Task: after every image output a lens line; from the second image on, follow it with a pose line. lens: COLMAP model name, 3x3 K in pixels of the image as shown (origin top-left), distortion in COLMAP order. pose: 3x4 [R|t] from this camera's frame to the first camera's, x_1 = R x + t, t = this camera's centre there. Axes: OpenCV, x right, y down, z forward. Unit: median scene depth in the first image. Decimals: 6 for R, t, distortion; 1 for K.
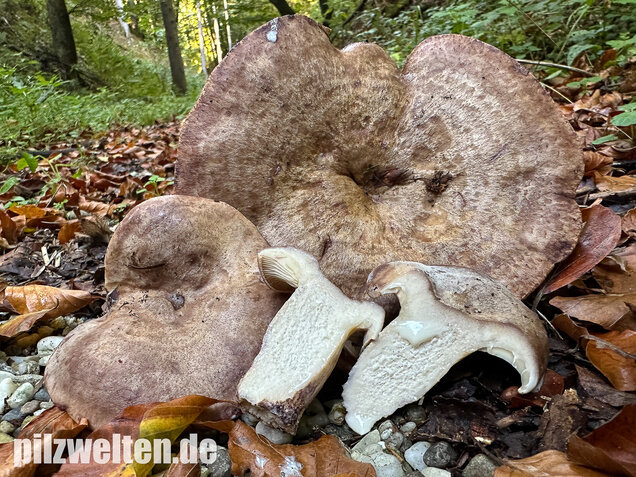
lens RADIAL K [[451.3, 0, 293.3], [0, 451.3, 284.7], [0, 0, 1]] dist [-0.034293, 0.034053]
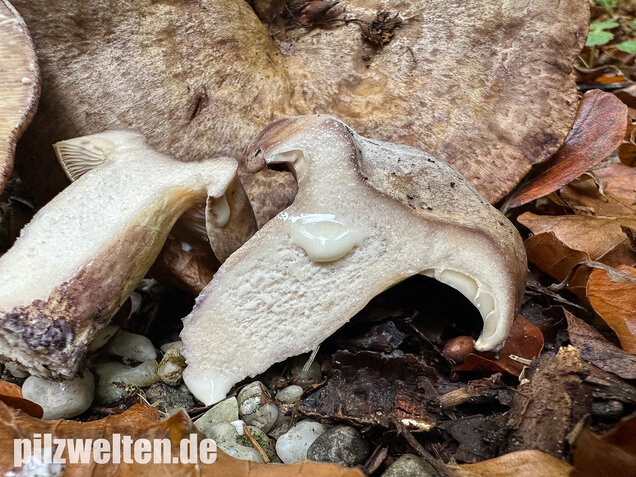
lens RADIAL K [[470.3, 0, 287.0], [0, 470.3, 300.6], [0, 0, 1]] dist [0.002216, 0.003287]
pose [[0.980456, 0.068301, 0.184503, 0.091537], [-0.097262, 0.983461, 0.152787, 0.072098], [-0.171016, -0.167746, 0.970884, 0.297321]]
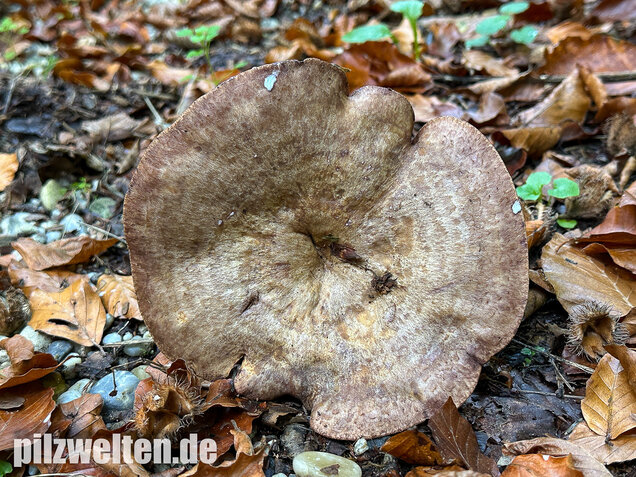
lens RADIAL K [[885.6, 0, 318.0], [0, 885.6, 238.5], [0, 0, 1]] dist [0.174804, -0.379821]
pose [[0.930114, 0.363257, -0.054143, 0.267535], [-0.340388, 0.907980, 0.244354, -0.752639], [0.137924, -0.208848, 0.968173, -0.862015]]
